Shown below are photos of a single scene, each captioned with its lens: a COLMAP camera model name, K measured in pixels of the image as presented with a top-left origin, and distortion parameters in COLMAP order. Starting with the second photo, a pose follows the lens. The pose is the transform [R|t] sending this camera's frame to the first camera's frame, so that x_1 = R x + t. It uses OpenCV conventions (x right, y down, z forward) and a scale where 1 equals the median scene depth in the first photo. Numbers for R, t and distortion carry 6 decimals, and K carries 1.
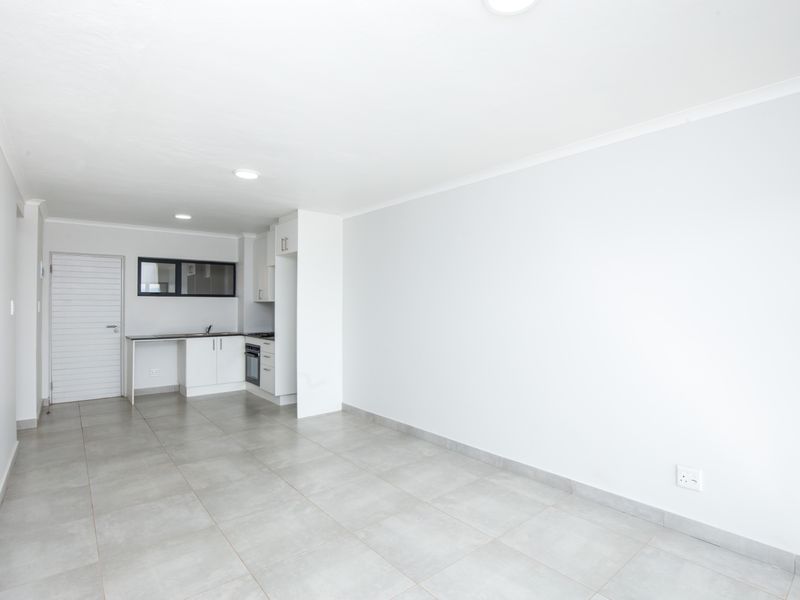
lens RADIAL K [[416.7, 0, 403.8], [0, 416.7, 301.0], [0, 0, 1]] dist [-0.034709, 0.003814]
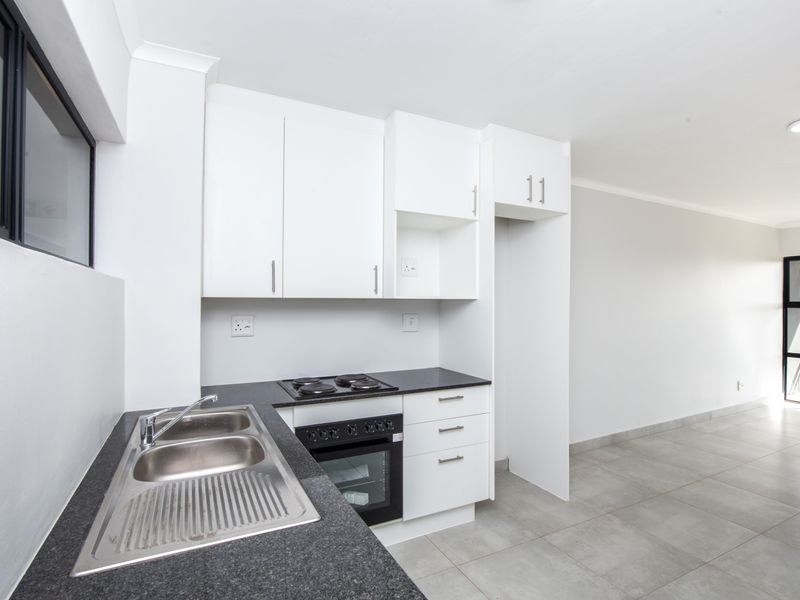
lens RADIAL K [[416.7, 0, 409.0], [0, 416.7, 300.1], [0, 0, 1]] dist [-0.034709, 0.003814]
pose [[0.214235, 0.005567, 0.976766, -0.728031], [-0.012709, 0.999915, -0.002912, 0.004324], [-0.976699, -0.011790, 0.214288, 0.918074]]
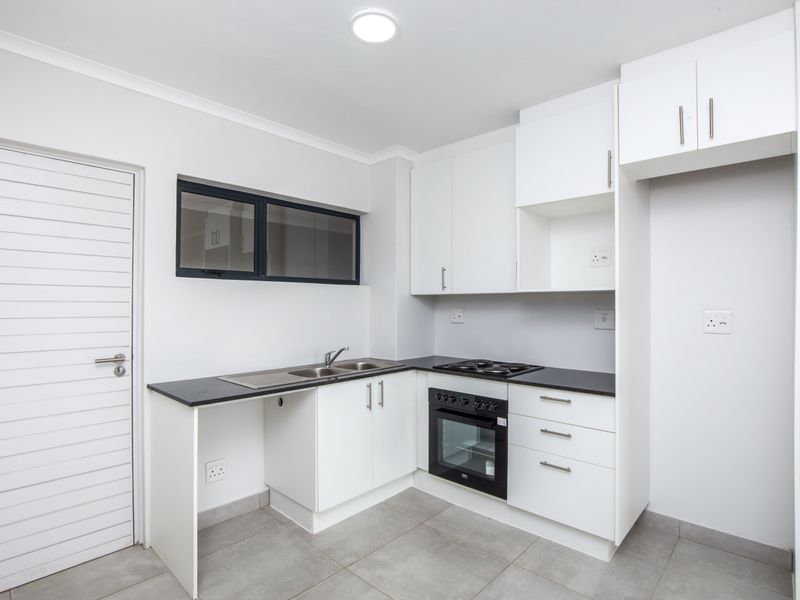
lens RADIAL K [[416.7, 0, 405.7], [0, 416.7, 301.7], [0, 0, 1]] dist [-0.034709, 0.003814]
pose [[0.991754, -0.000199, 0.128153, -0.500728], [-0.000305, 0.999992, 0.003914, 0.009793], [-0.128153, -0.003921, 0.991747, 0.612722]]
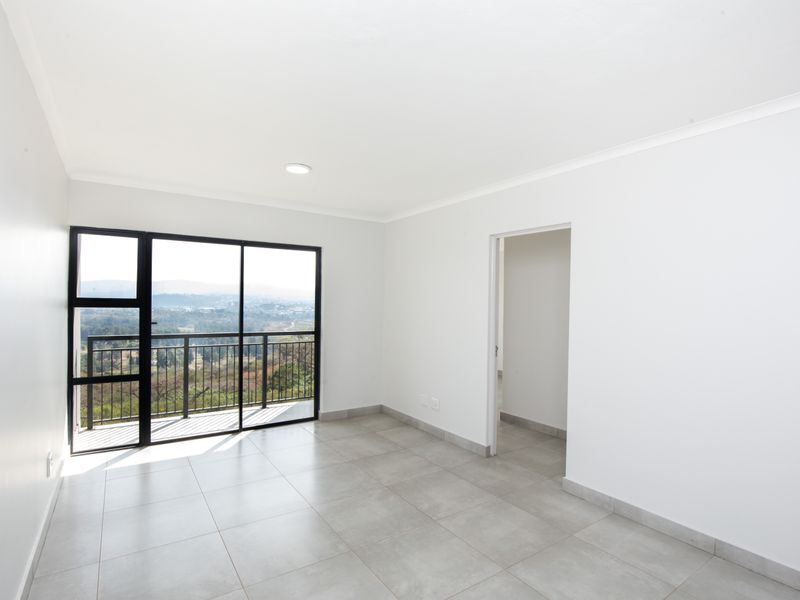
lens RADIAL K [[416.7, 0, 401.6], [0, 416.7, 302.2], [0, 0, 1]] dist [-0.034709, 0.003814]
pose [[-0.995258, -0.013754, 0.096292, -0.135691], [-0.014641, 0.999857, -0.008513, -0.001532], [-0.096162, -0.009882, -0.995317, 0.809057]]
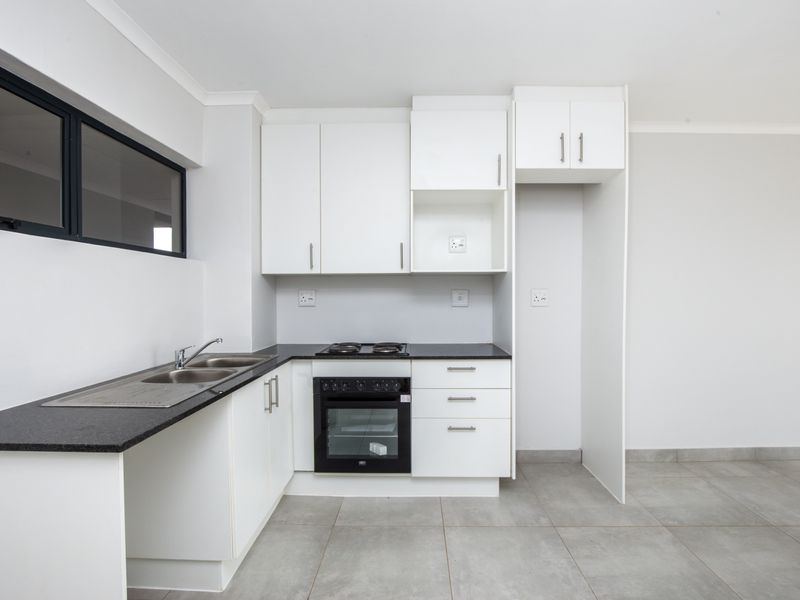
lens RADIAL K [[416.7, 0, 405.7], [0, 416.7, 300.0], [0, 0, 1]] dist [-0.034709, 0.003814]
pose [[0.657316, -0.015382, 0.753458, -0.669362], [-0.003281, 0.999724, 0.023272, 0.020963], [-0.753608, -0.017769, 0.657083, 0.733407]]
